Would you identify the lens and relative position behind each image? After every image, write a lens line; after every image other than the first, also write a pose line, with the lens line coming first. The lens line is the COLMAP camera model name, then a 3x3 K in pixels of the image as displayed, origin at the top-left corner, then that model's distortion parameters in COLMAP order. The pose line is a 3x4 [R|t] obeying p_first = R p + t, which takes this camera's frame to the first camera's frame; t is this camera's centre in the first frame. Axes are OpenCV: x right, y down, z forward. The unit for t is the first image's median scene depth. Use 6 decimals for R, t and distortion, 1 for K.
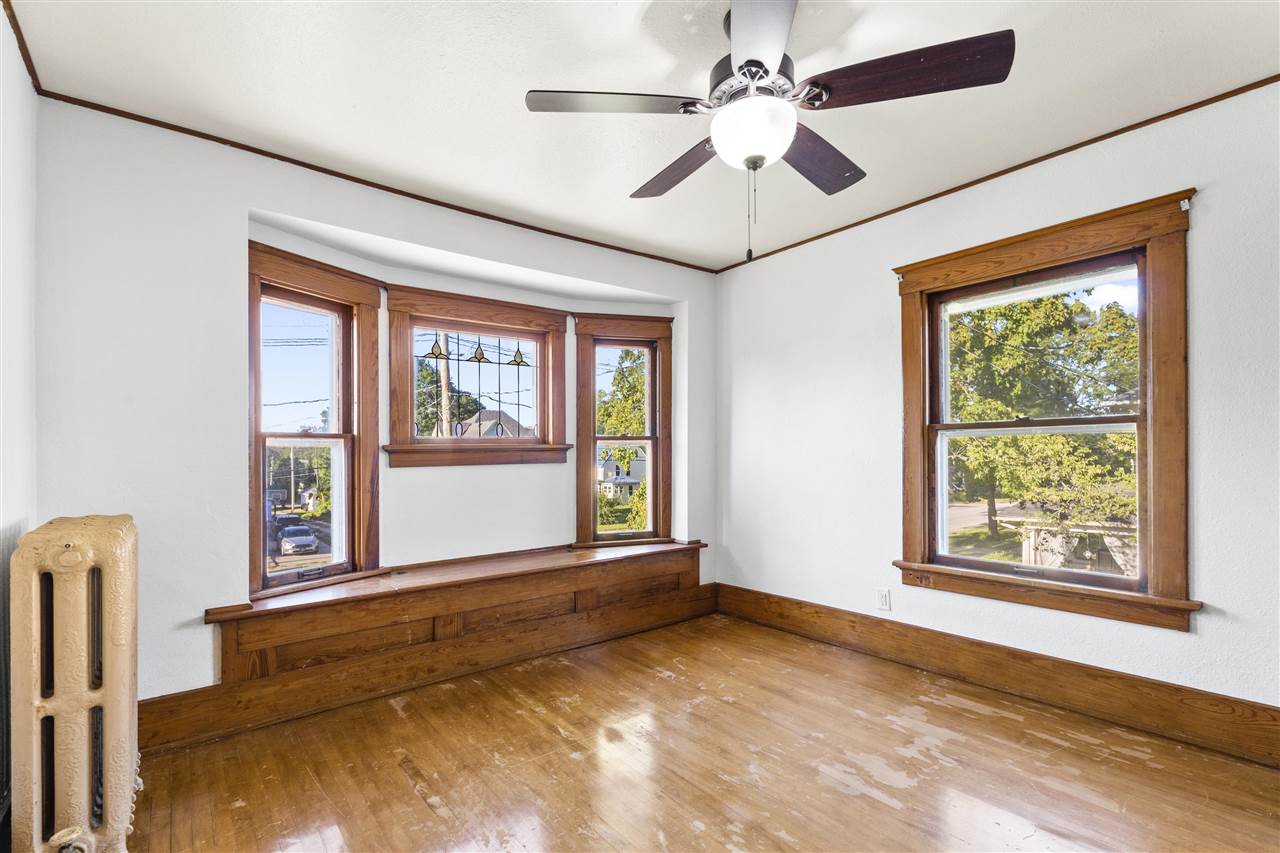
lens RADIAL K [[578.9, 0, 633.7], [0, 578.9, 448.7], [0, 0, 1]] dist [-0.000929, -0.000055]
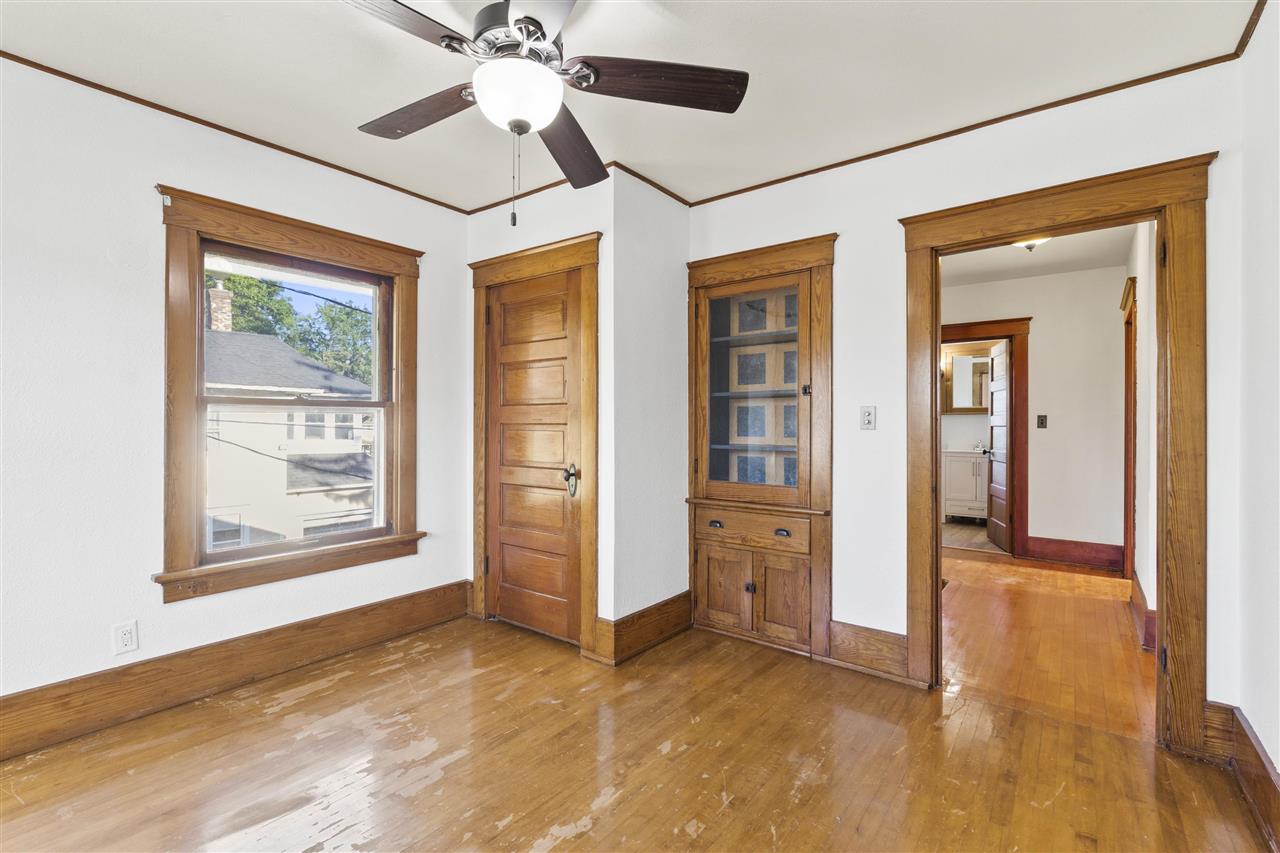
lens RADIAL K [[578.9, 0, 639.8], [0, 578.9, 428.2], [0, 0, 1]] dist [-0.000929, -0.000055]
pose [[-0.243295, 0.006935, 0.969928, -0.516875], [-0.002138, 0.999968, -0.007686, 0.009469], [-0.969950, -0.003943, -0.243272, 0.709668]]
